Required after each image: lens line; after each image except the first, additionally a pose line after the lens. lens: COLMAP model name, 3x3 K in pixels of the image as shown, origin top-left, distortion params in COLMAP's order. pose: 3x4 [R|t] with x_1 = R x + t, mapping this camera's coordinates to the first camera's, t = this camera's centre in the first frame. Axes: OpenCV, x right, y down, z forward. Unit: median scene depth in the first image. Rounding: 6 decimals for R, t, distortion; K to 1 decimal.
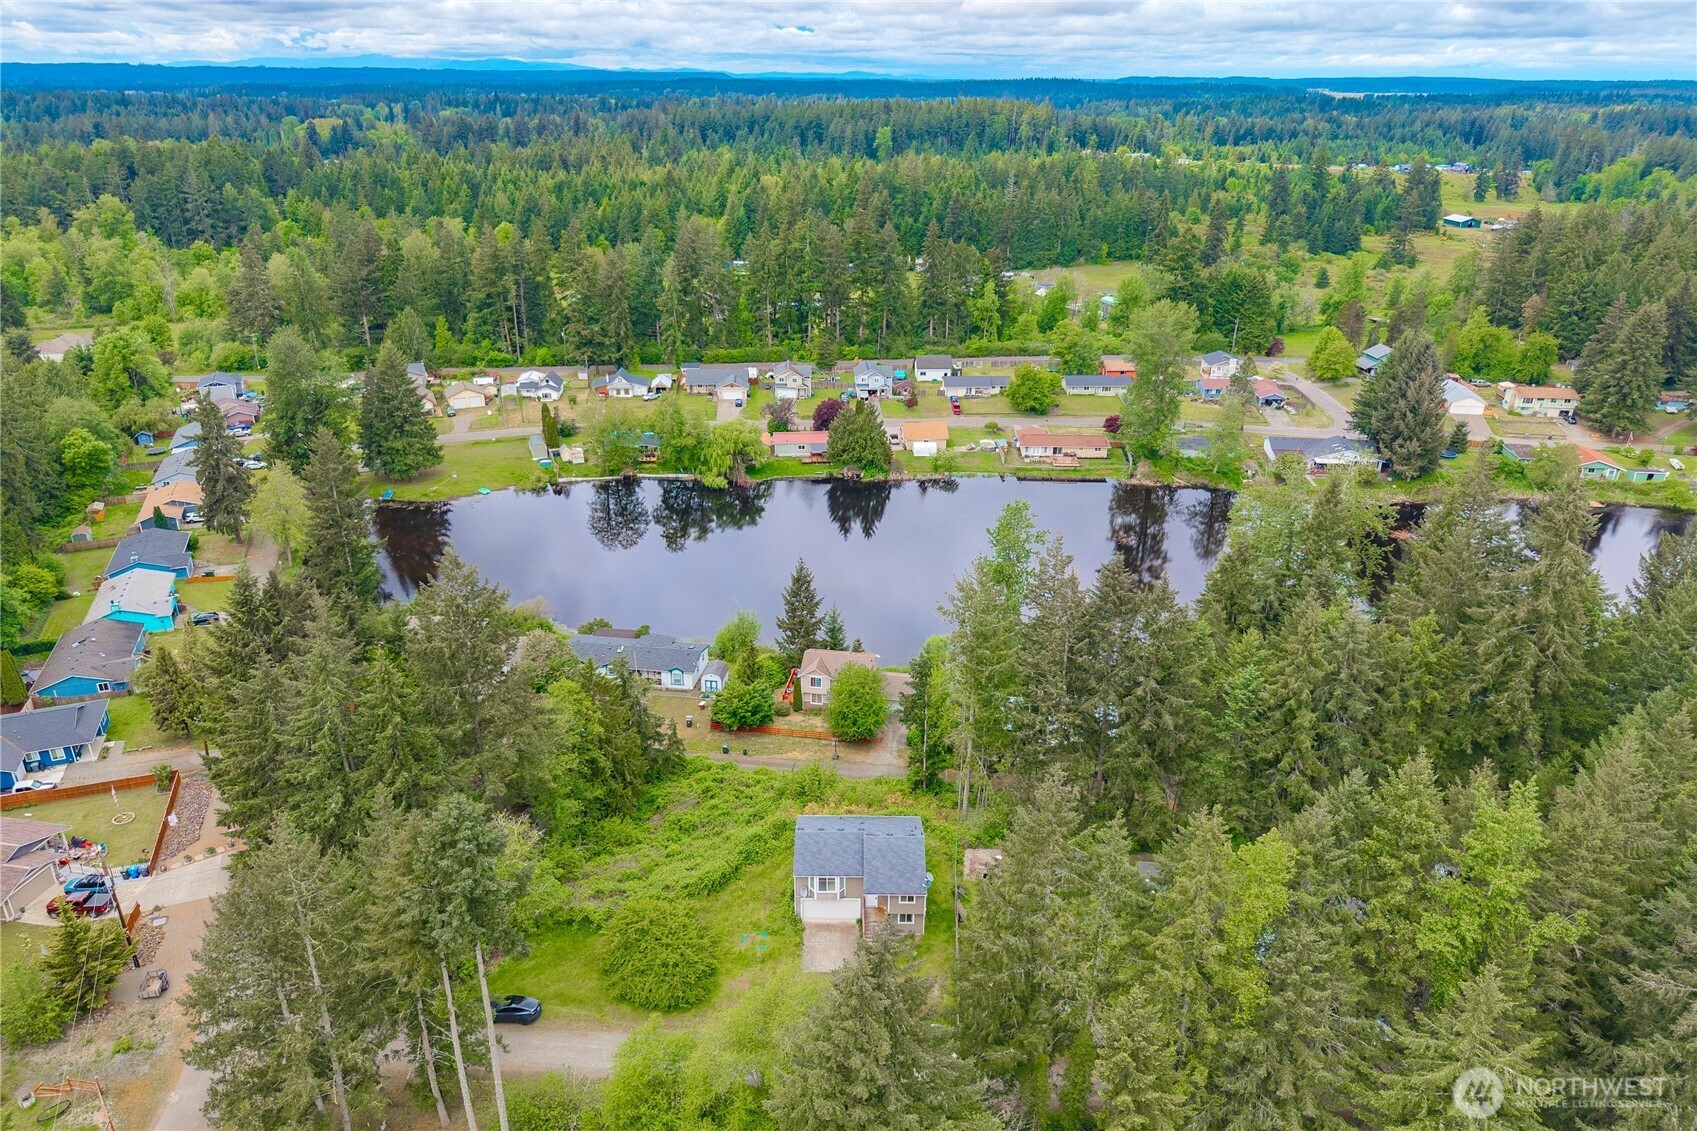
lens RADIAL K [[1129.1, 0, 841.9], [0, 1129.1, 566.4], [0, 0, 1]] dist [0.048532, -0.075759]
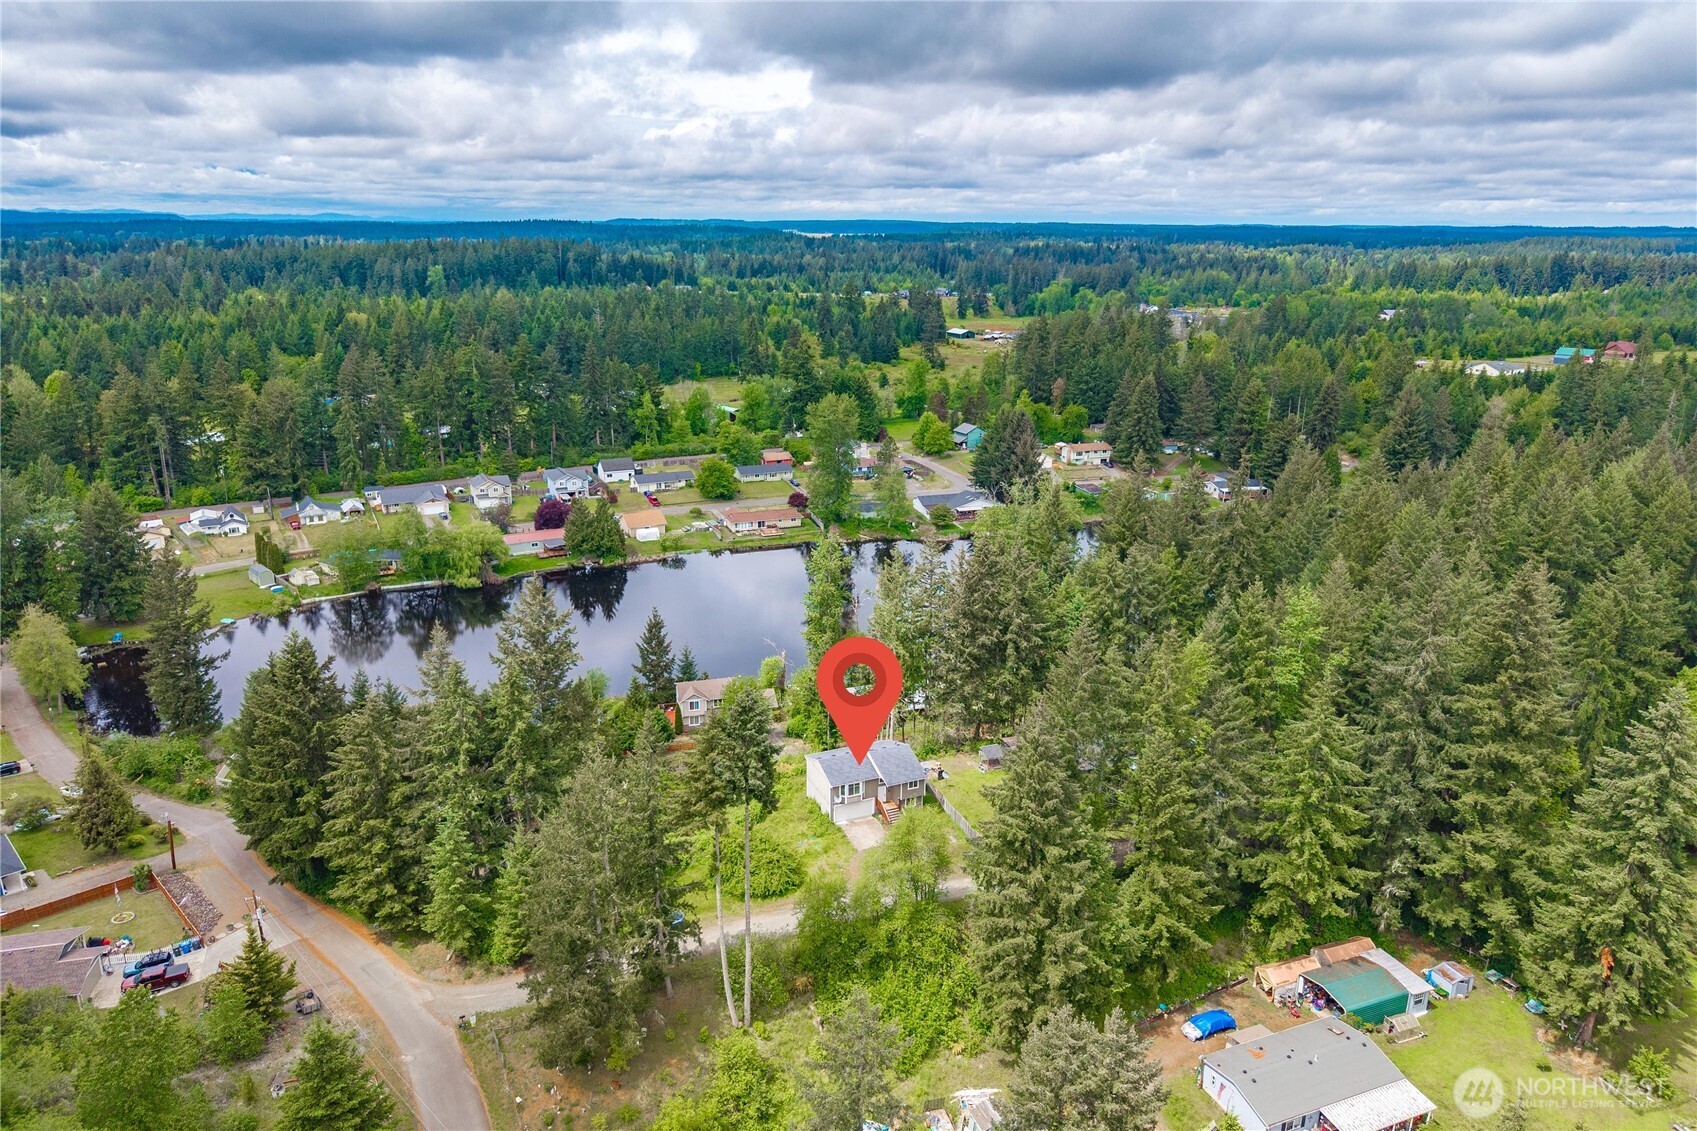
lens RADIAL K [[1129.1, 0, 841.9], [0, 1129.1, 566.4], [0, 0, 1]] dist [0.048532, -0.075759]
pose [[0.913992, -0.117924, 0.388218, -0.169098], [0.160072, 0.984022, -0.077957, 0.039861], [-0.372822, 0.133395, 0.918264, -0.085666]]
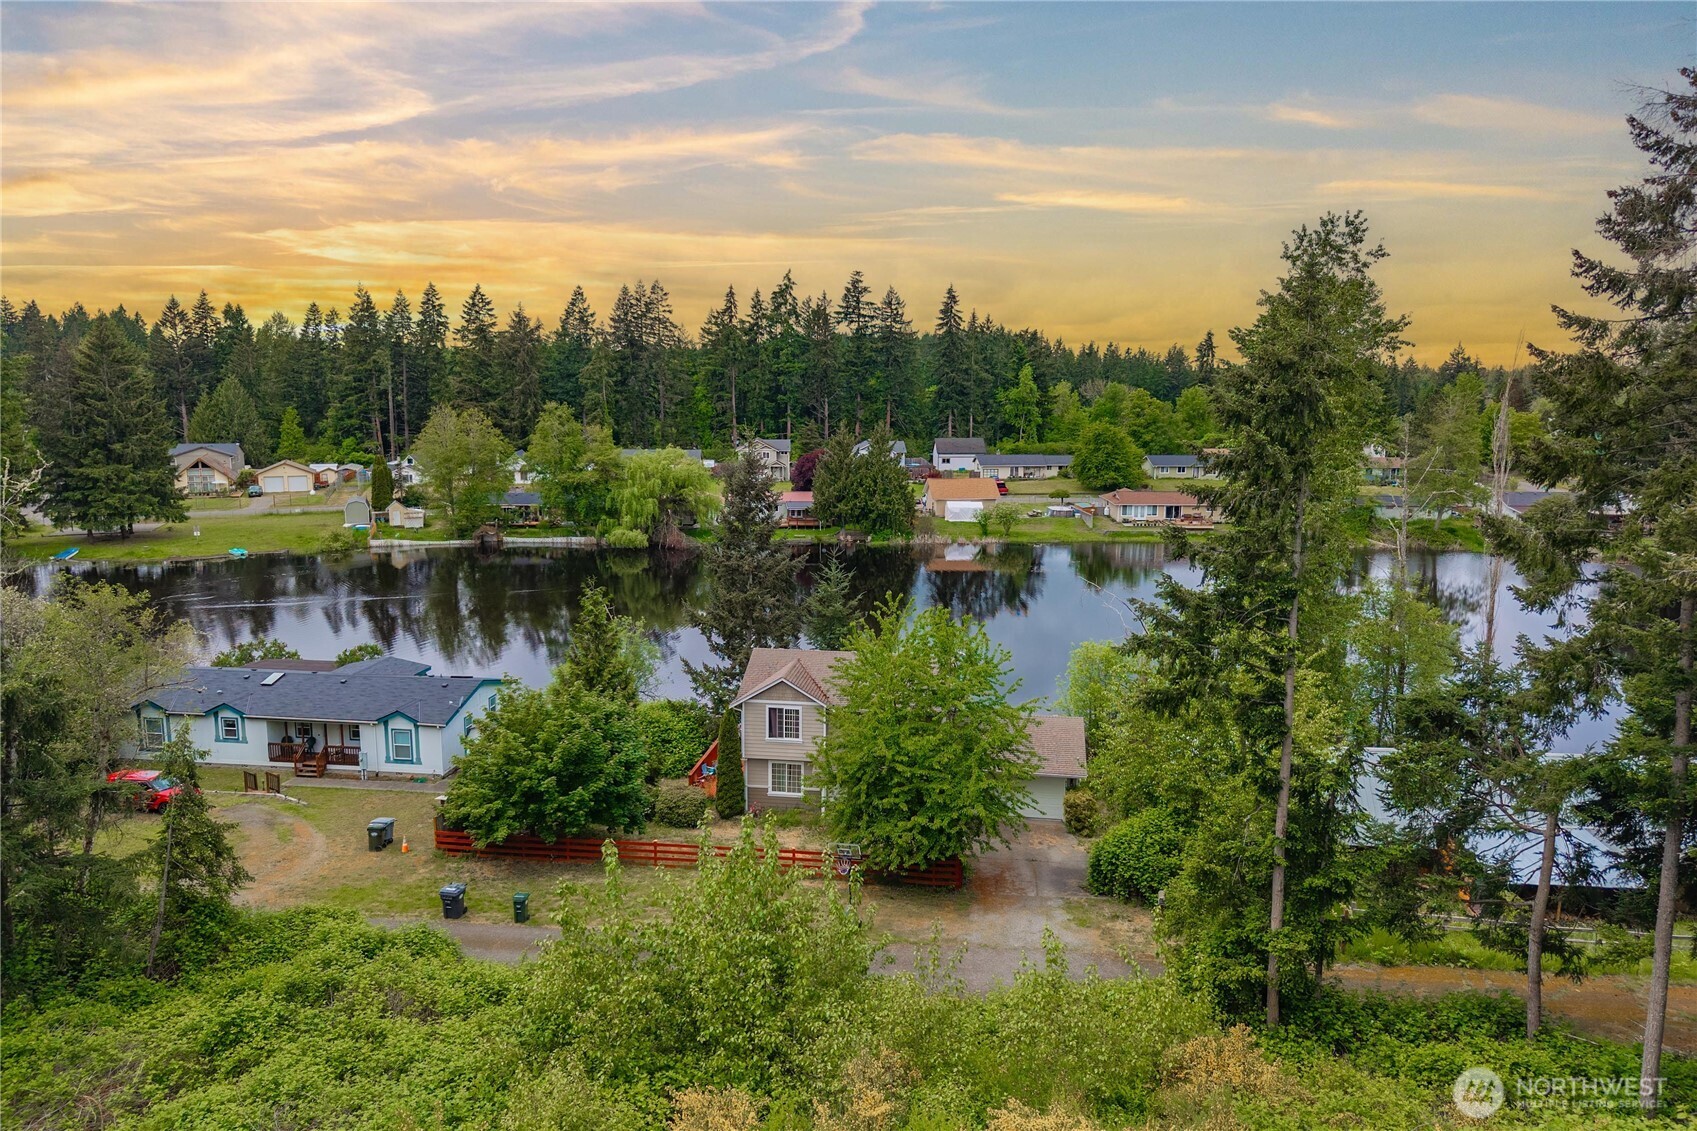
lens RADIAL K [[1129.1, 0, 841.9], [0, 1129.1, 566.4], [0, 0, 1]] dist [0.048532, -0.075759]
pose [[0.999880, -0.002771, 0.015223, -0.005524], [0.006399, 0.969813, -0.243767, 0.072959], [-0.014088, 0.243835, 0.969714, 0.343492]]
